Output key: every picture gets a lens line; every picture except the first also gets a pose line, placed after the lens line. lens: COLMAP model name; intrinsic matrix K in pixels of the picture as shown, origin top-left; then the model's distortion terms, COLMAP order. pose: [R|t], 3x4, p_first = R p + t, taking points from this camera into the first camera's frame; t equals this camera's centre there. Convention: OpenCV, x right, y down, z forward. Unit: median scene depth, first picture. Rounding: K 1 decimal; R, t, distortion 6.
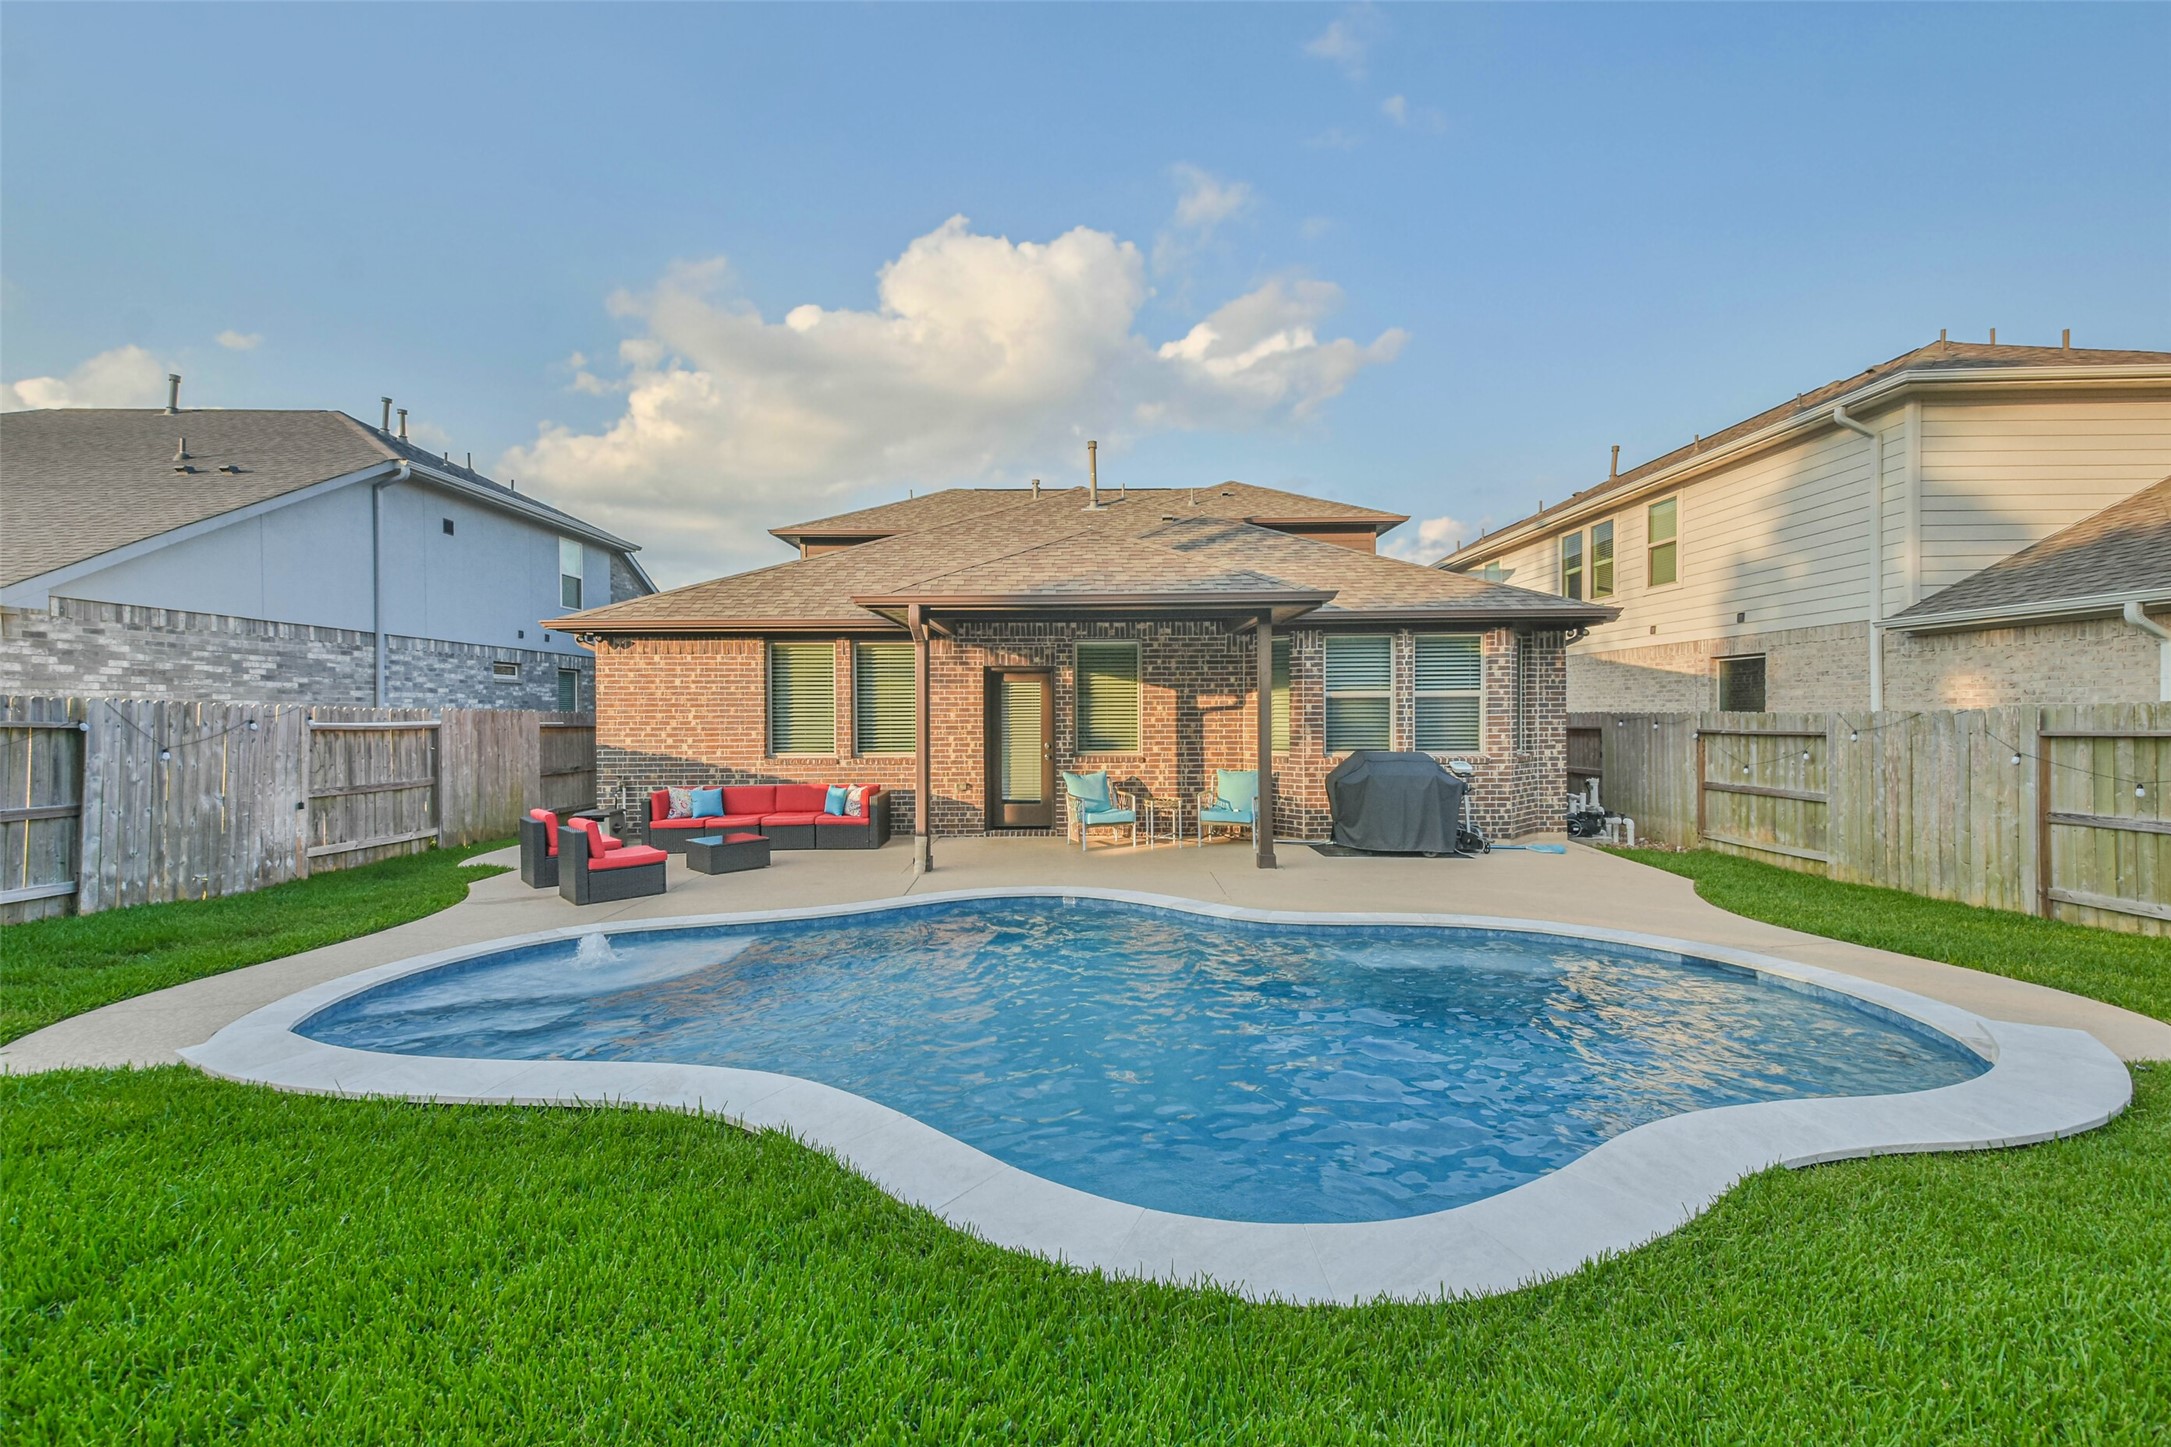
lens RADIAL K [[1000.4, 0, 1088.9], [0, 1000.4, 701.4], [0, 0, 1]] dist [0.087757, -0.000068]
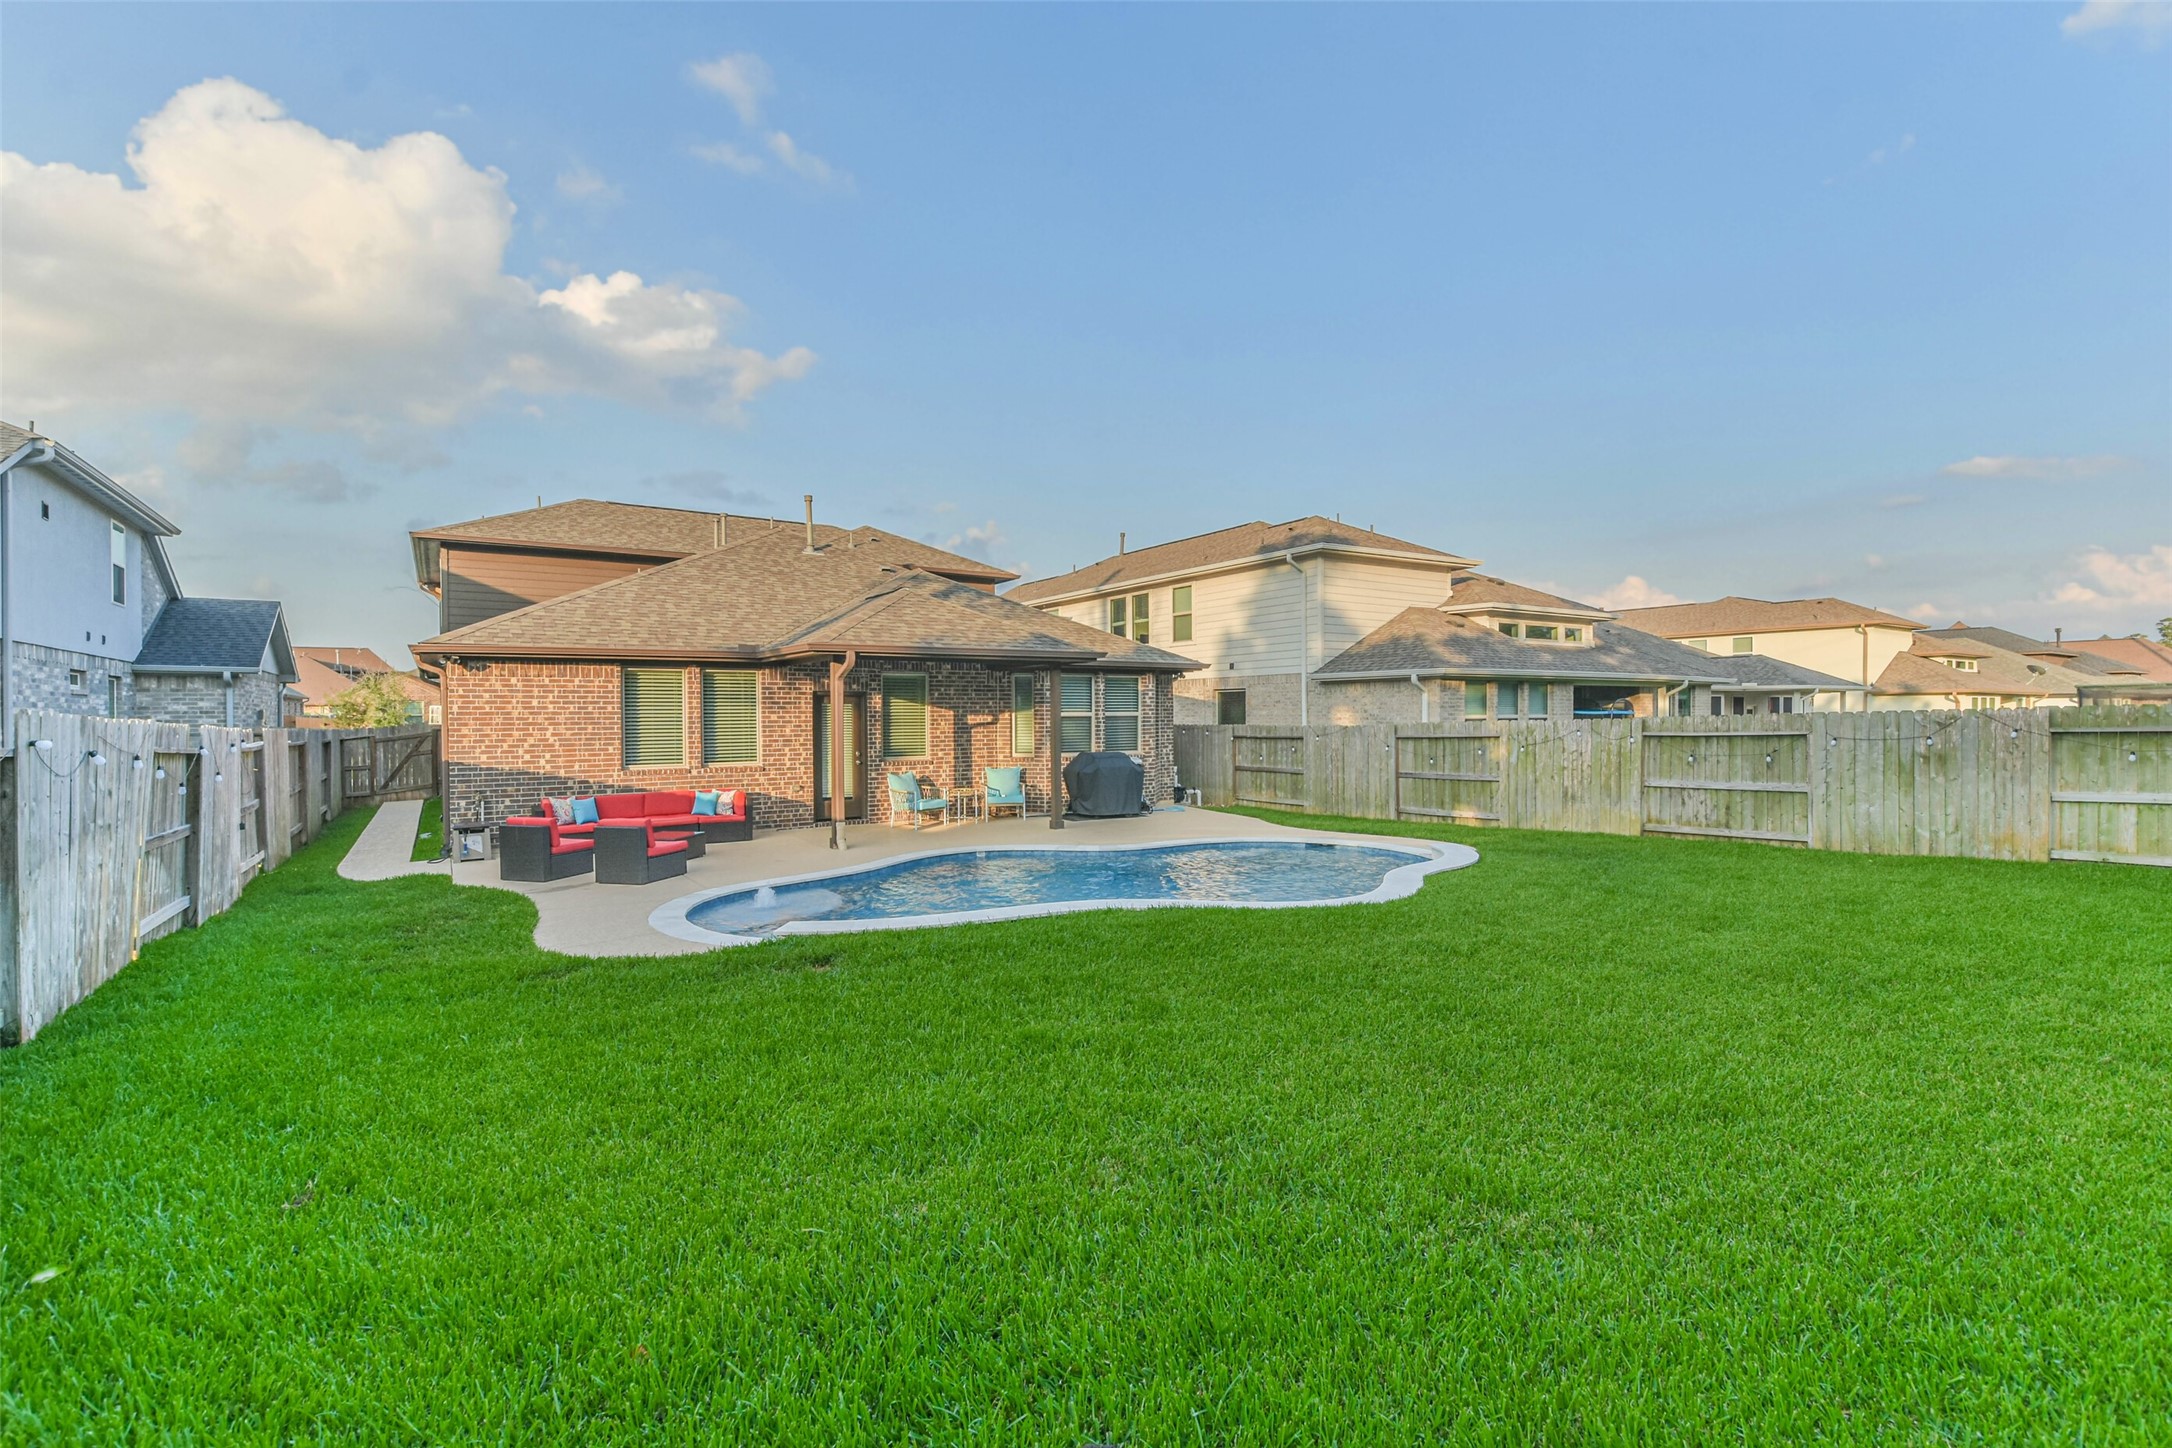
lens RADIAL K [[961.5, 0, 1088.7], [0, 961.5, 719.9], [0, 0, 1]] dist [0.084373, -0.037456]
pose [[0.839600, -0.002796, 0.543198, -0.478897], [-0.004244, 0.999922, 0.011706, -0.015419], [-0.543189, -0.012134, 0.839523, -0.207303]]
